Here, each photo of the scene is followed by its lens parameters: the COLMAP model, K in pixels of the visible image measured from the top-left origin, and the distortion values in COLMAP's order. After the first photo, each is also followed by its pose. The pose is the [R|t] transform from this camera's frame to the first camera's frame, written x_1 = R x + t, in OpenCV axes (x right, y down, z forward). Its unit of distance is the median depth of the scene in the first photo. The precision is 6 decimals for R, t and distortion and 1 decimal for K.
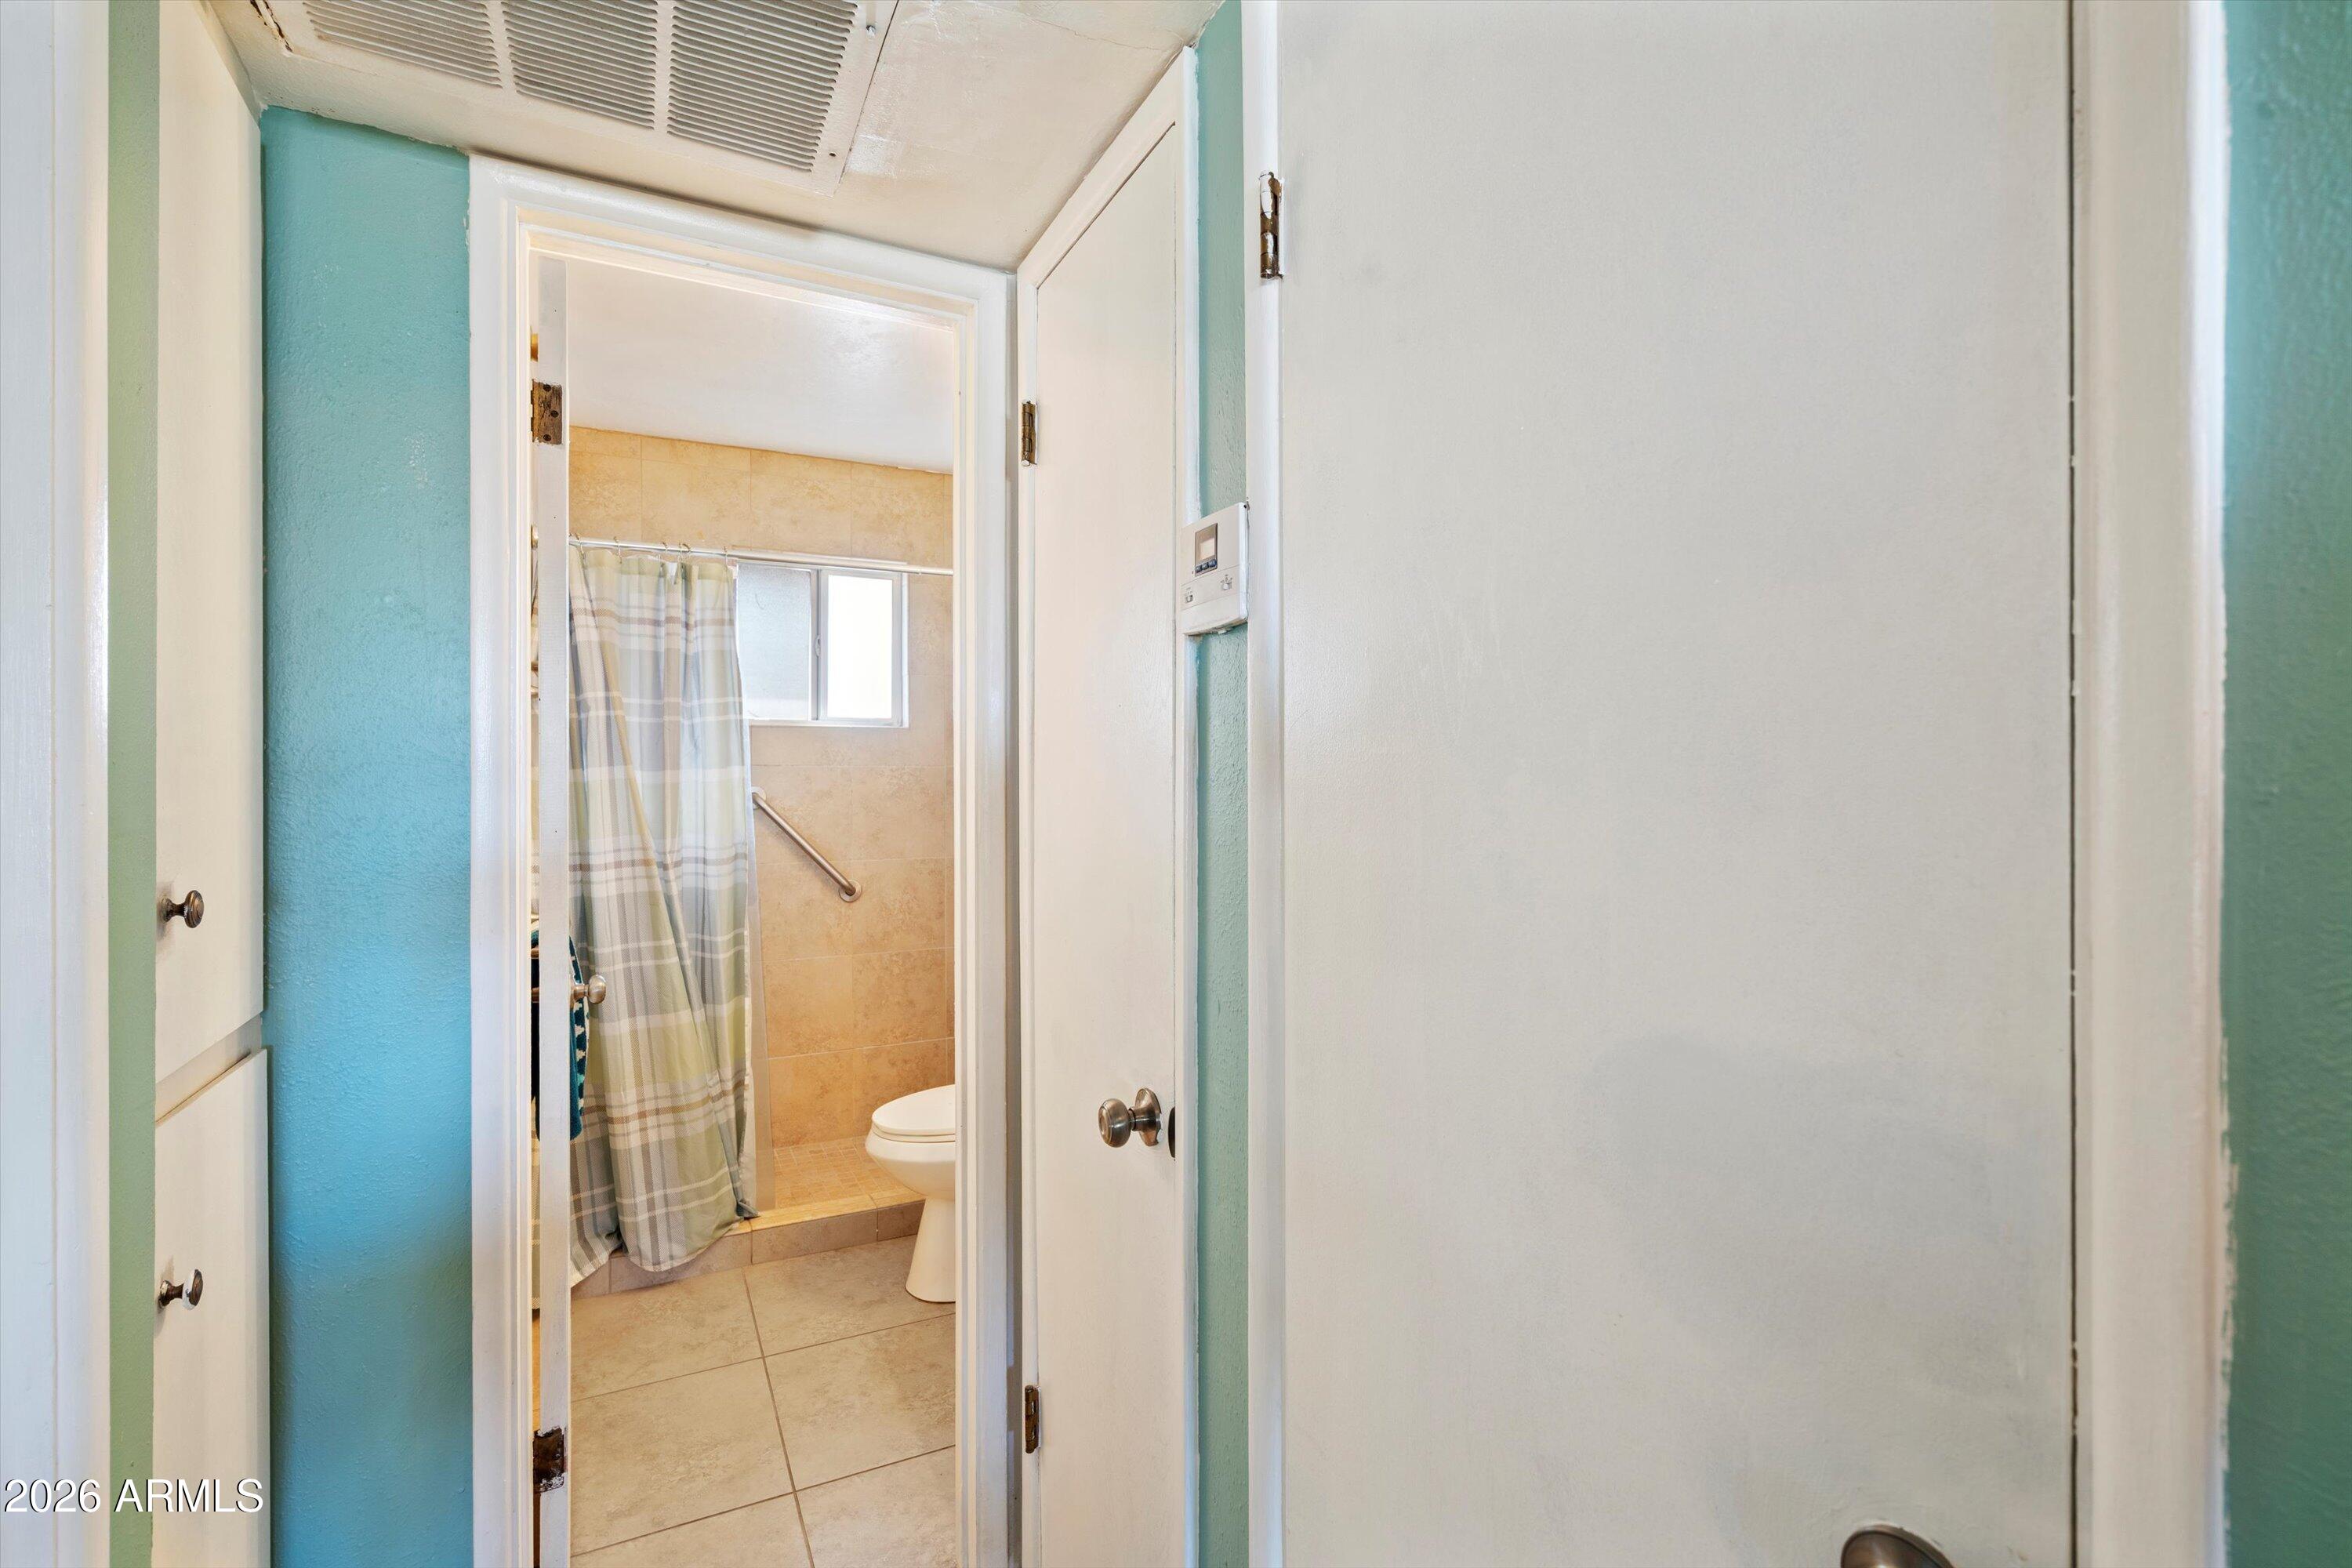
lens RADIAL K [[1067.0, 0, 1171.1], [0, 1067.0, 787.4], [0, 0, 1]] dist [-0.001054, -0.000429]
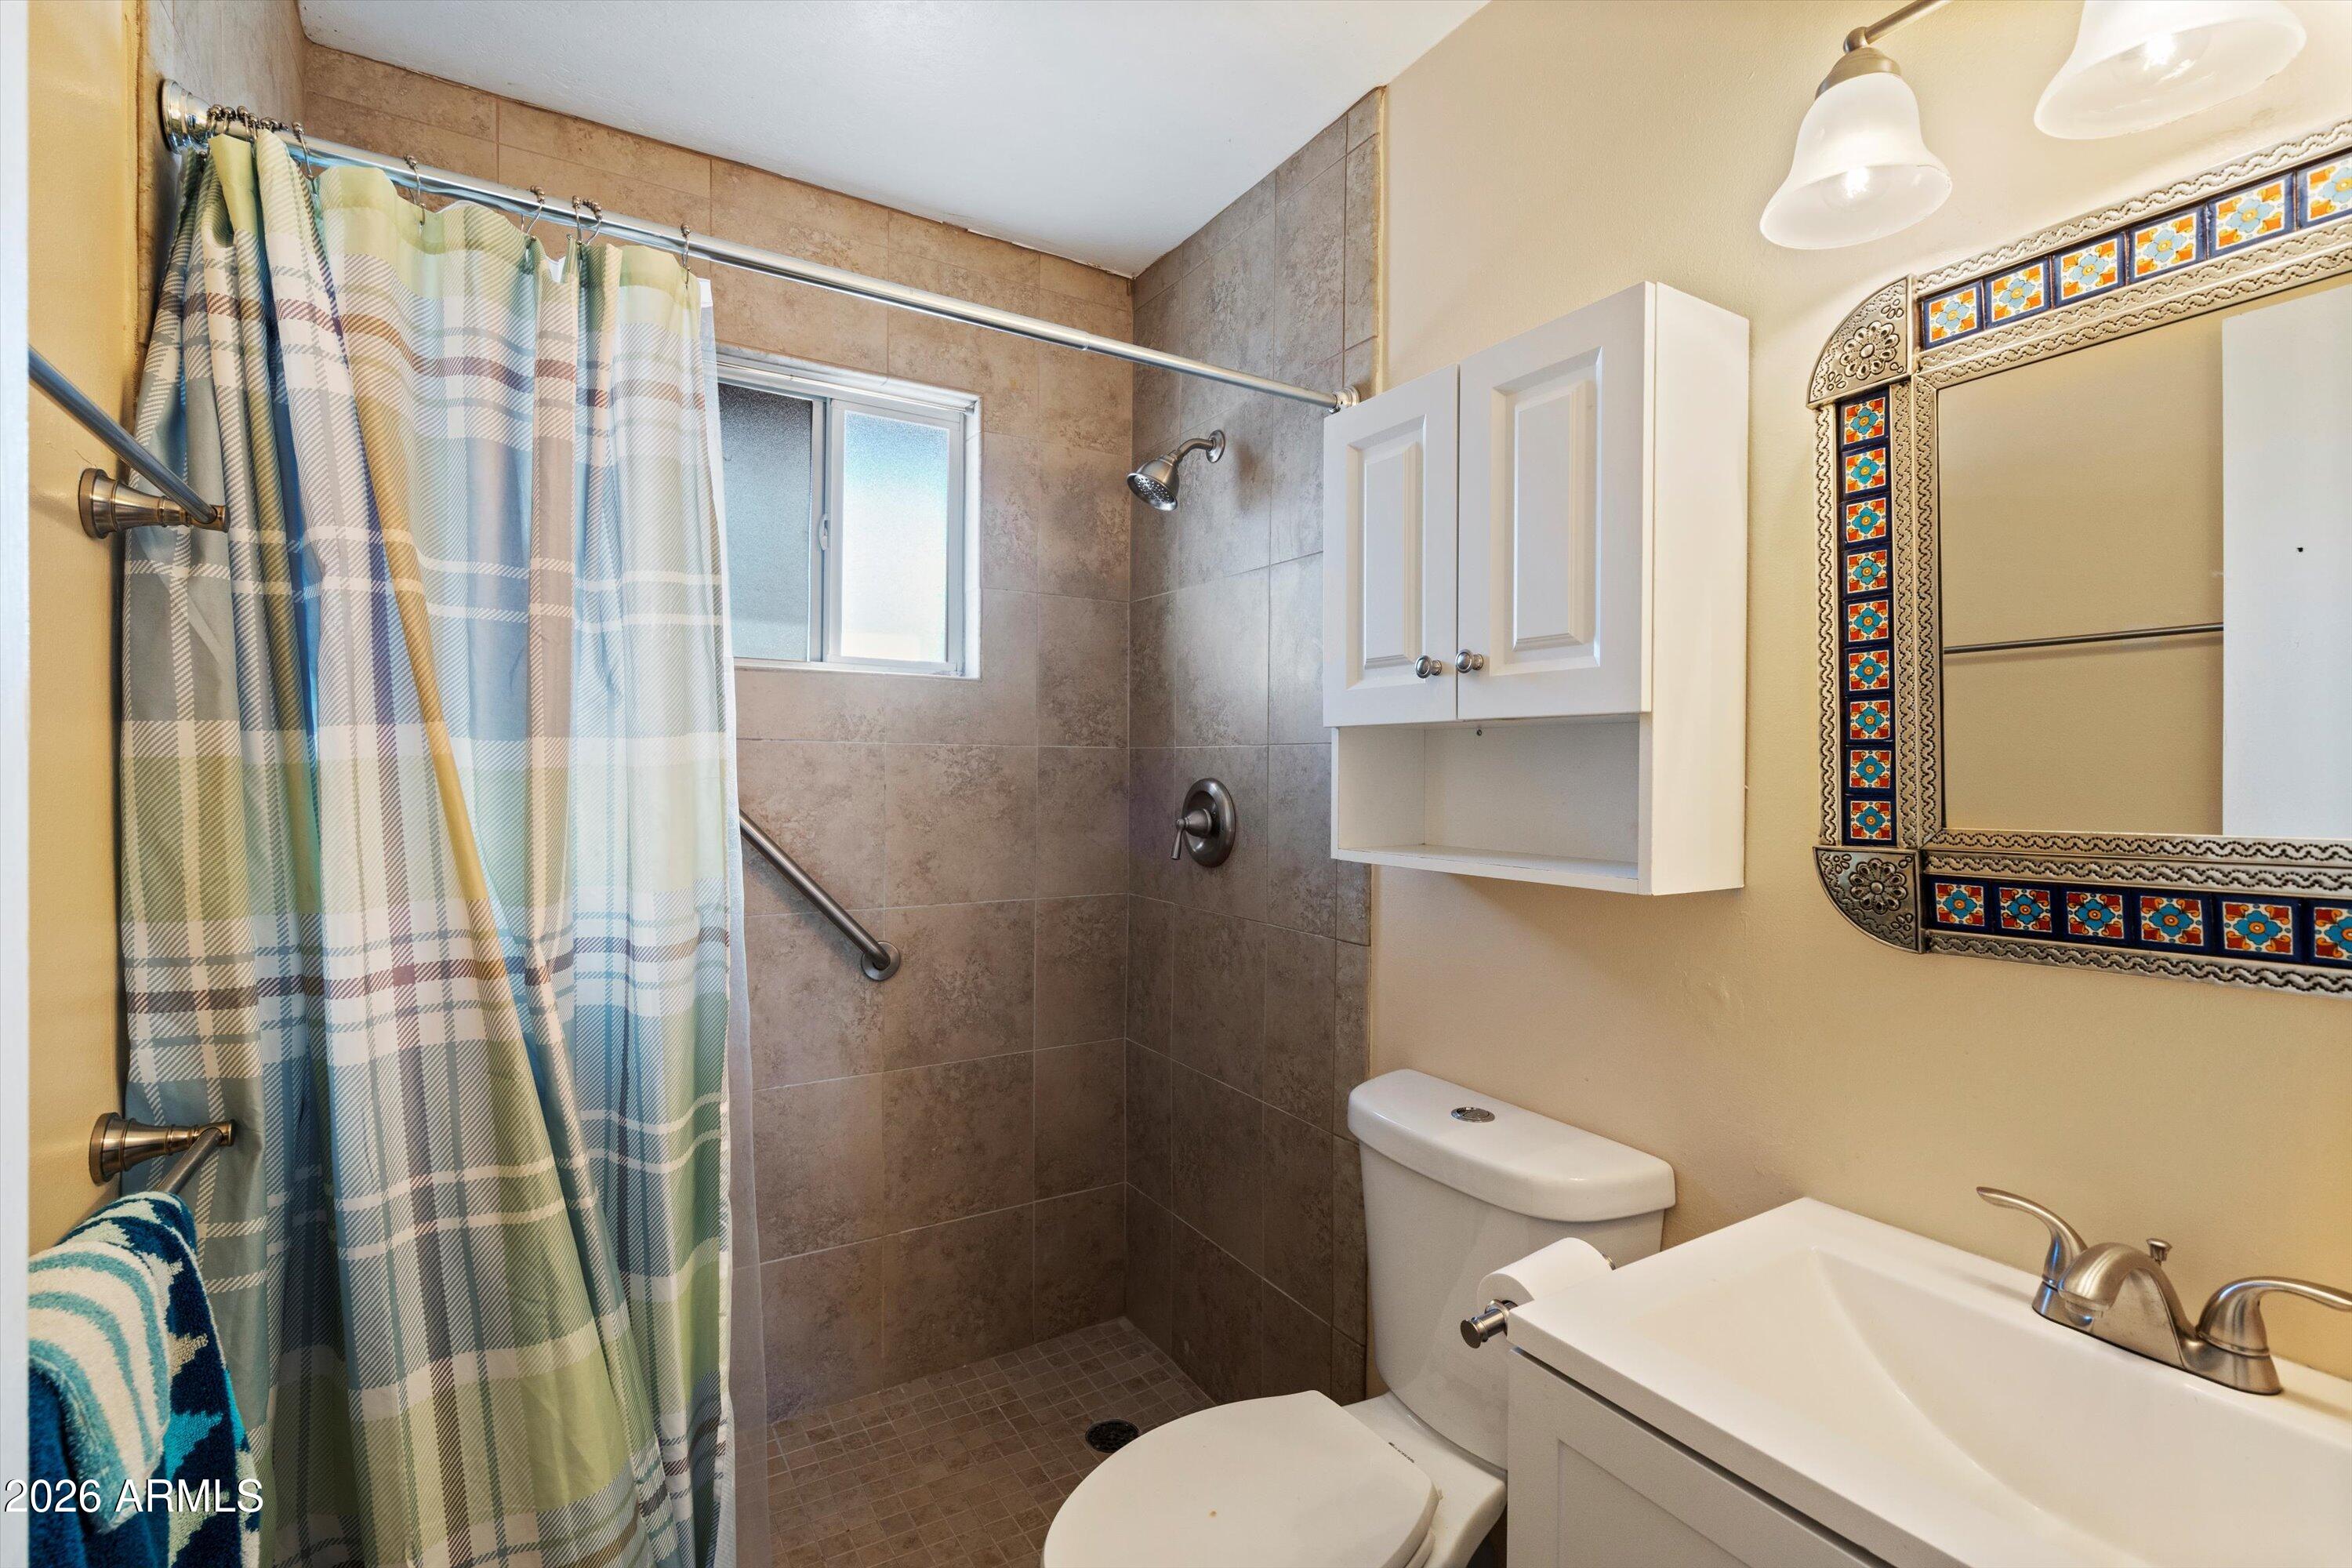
lens RADIAL K [[1067.0, 0, 1181.3], [0, 1067.0, 789.4], [0, 0, 1]] dist [-0.001054, -0.000429]
pose [[0.995994, 0.012098, 0.088601, -0.261467], [-0.013008, 0.999868, 0.009698, -0.003670], [-0.088472, -0.010811, 0.996020, 0.567897]]
